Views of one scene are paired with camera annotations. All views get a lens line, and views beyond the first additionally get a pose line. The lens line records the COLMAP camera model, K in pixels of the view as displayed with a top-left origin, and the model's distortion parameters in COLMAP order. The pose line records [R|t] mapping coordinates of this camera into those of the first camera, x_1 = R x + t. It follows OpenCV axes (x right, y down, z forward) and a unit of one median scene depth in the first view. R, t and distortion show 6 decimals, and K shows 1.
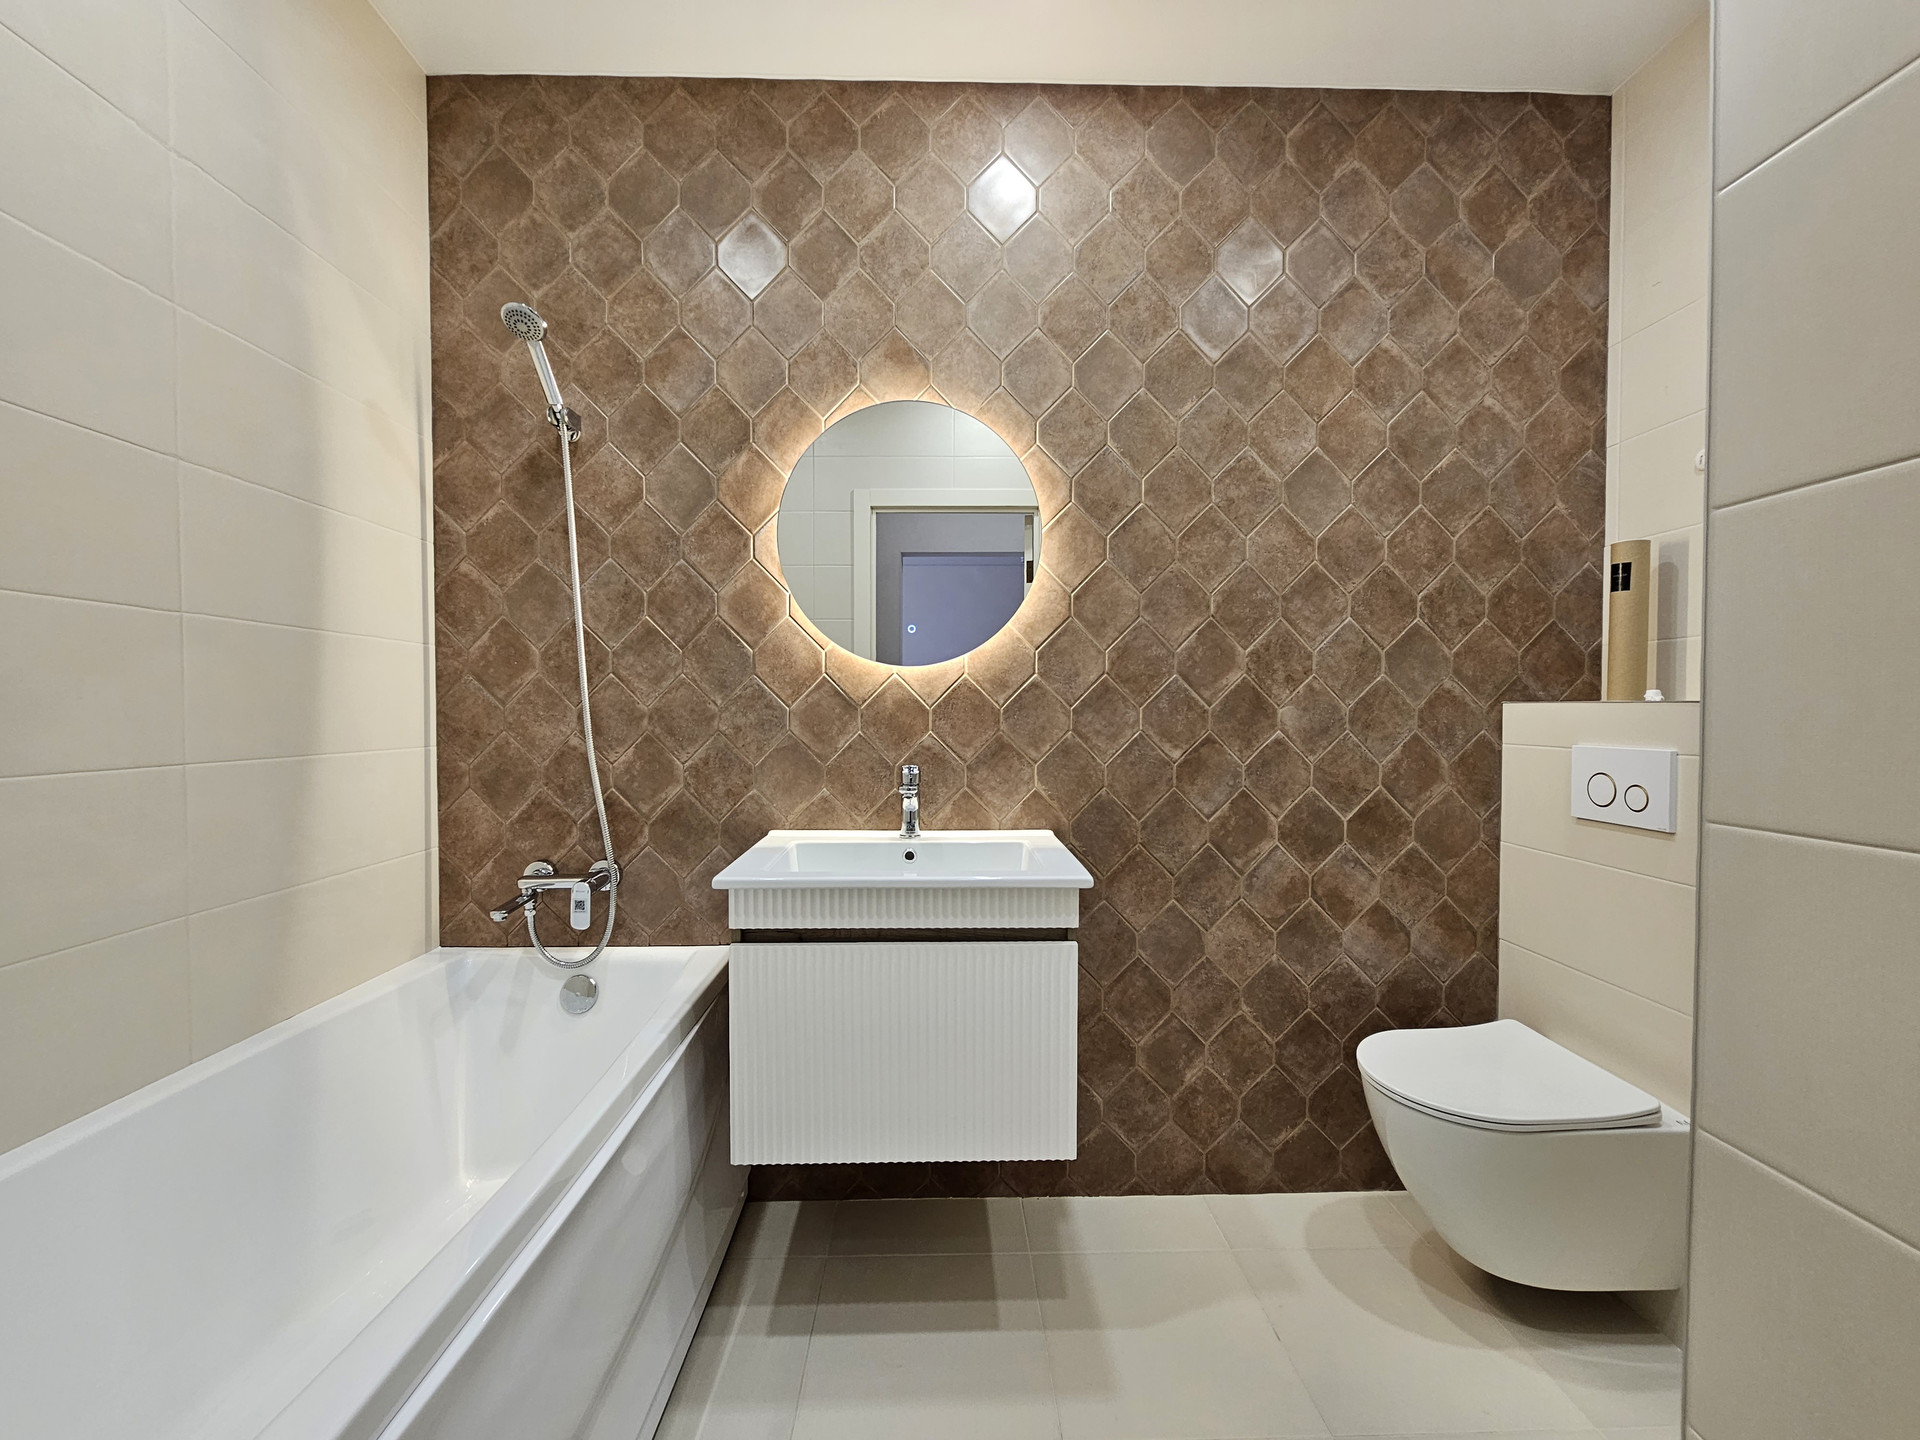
lens RADIAL K [[784.0, 0, 960.7], [0, 784.0, 729.1], [0, 0, 1]] dist [-0.005640, 0.003837]
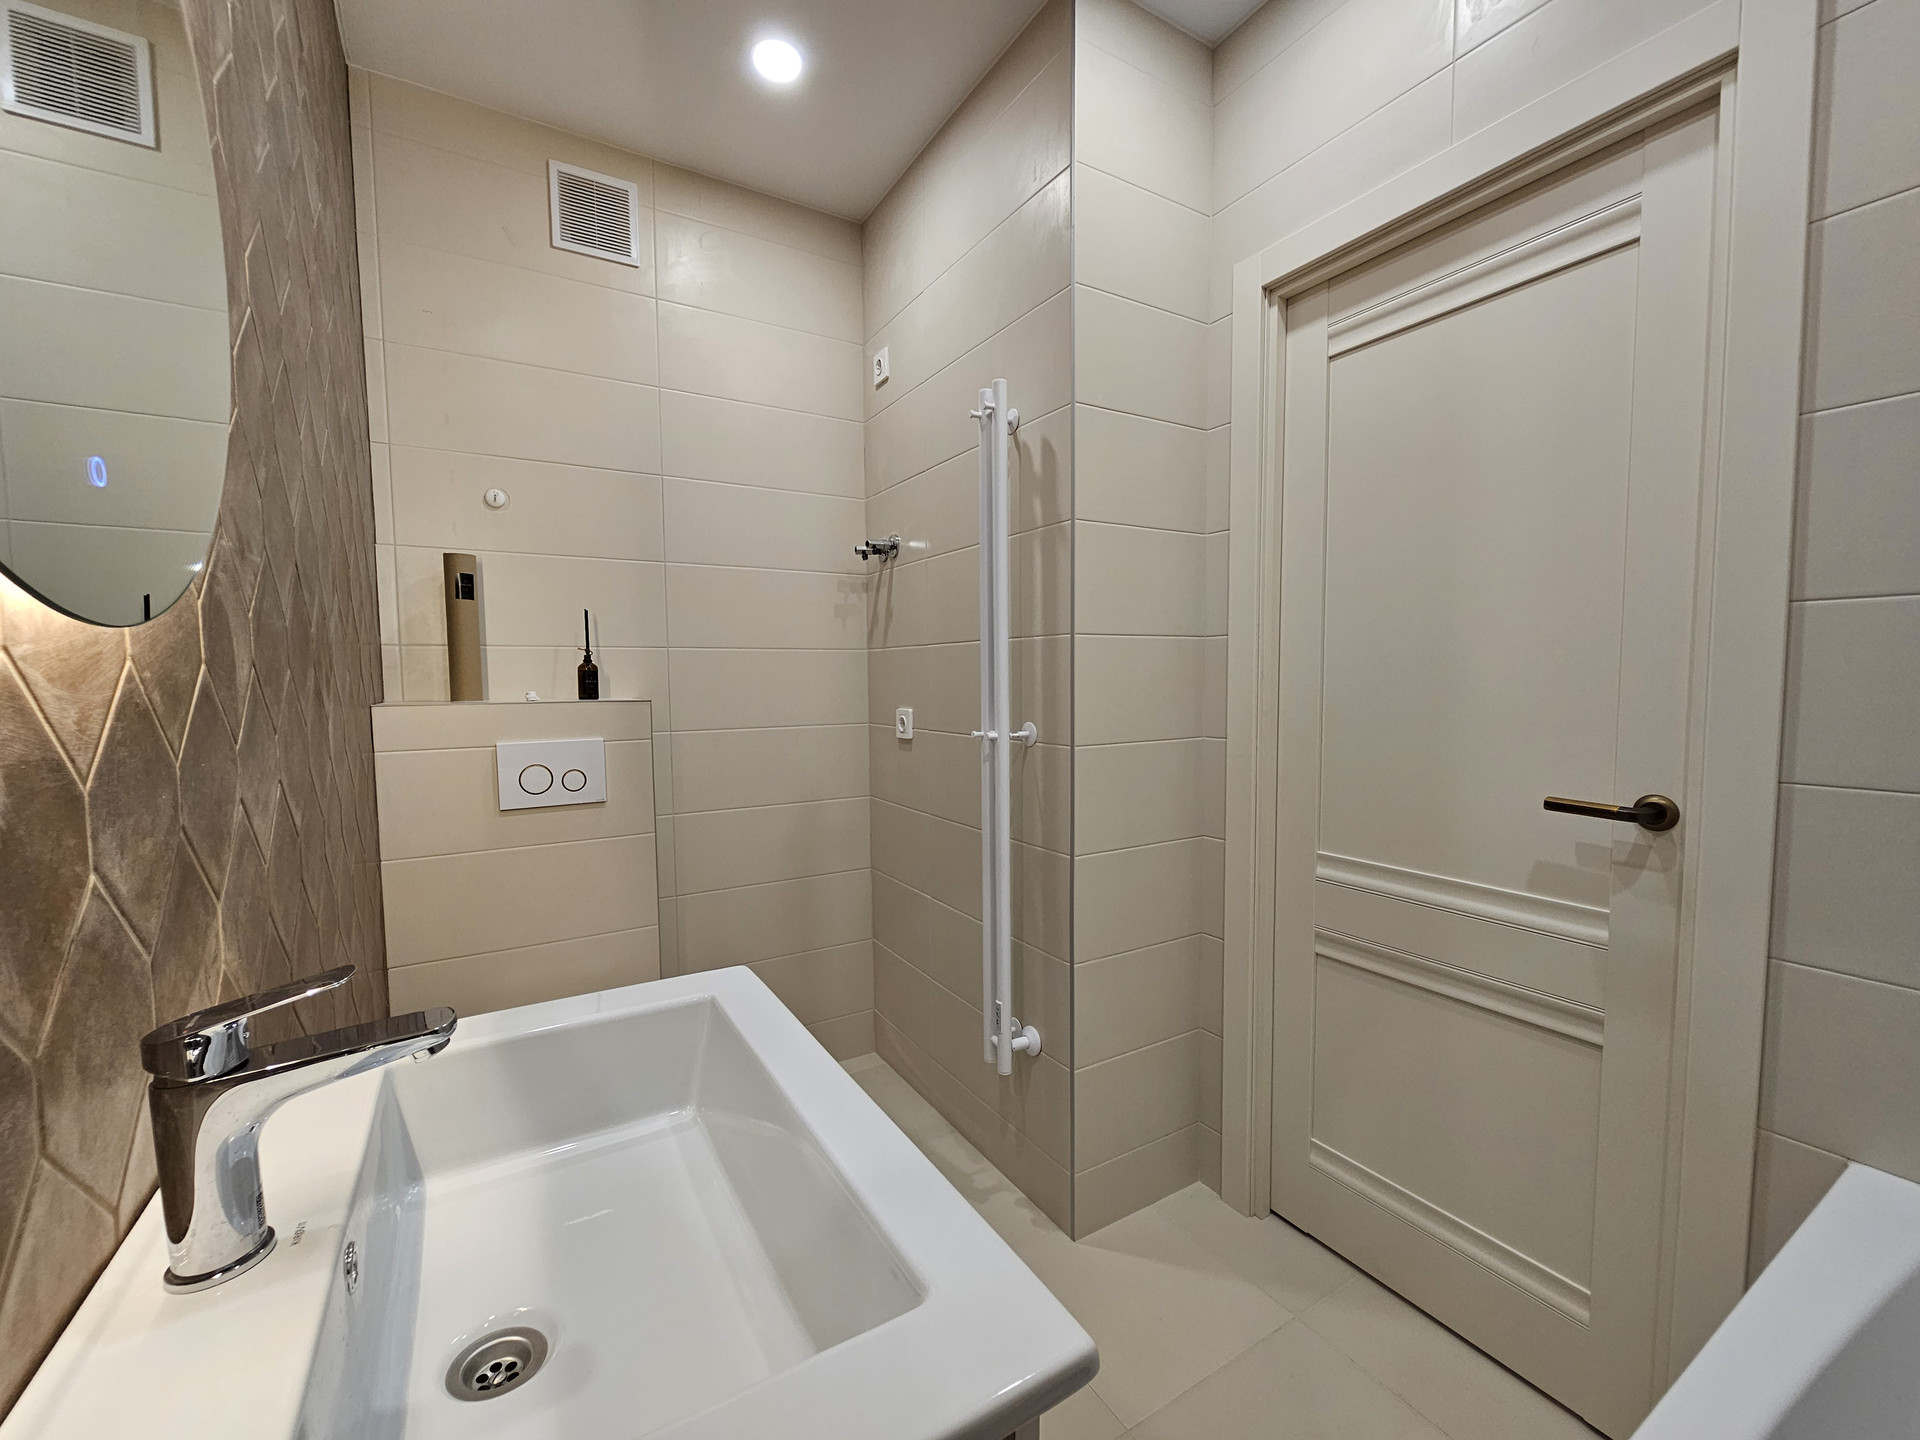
lens RADIAL K [[784.0, 0, 955.3], [0, 784.0, 729.5], [0, 0, 1]] dist [-0.005640, 0.003837]
pose [[-0.493511, -0.053742, 0.868078, -0.402823], [0.033238, 0.996195, 0.080570, -0.057104], [-0.869104, 0.068616, -0.489847, 0.876945]]
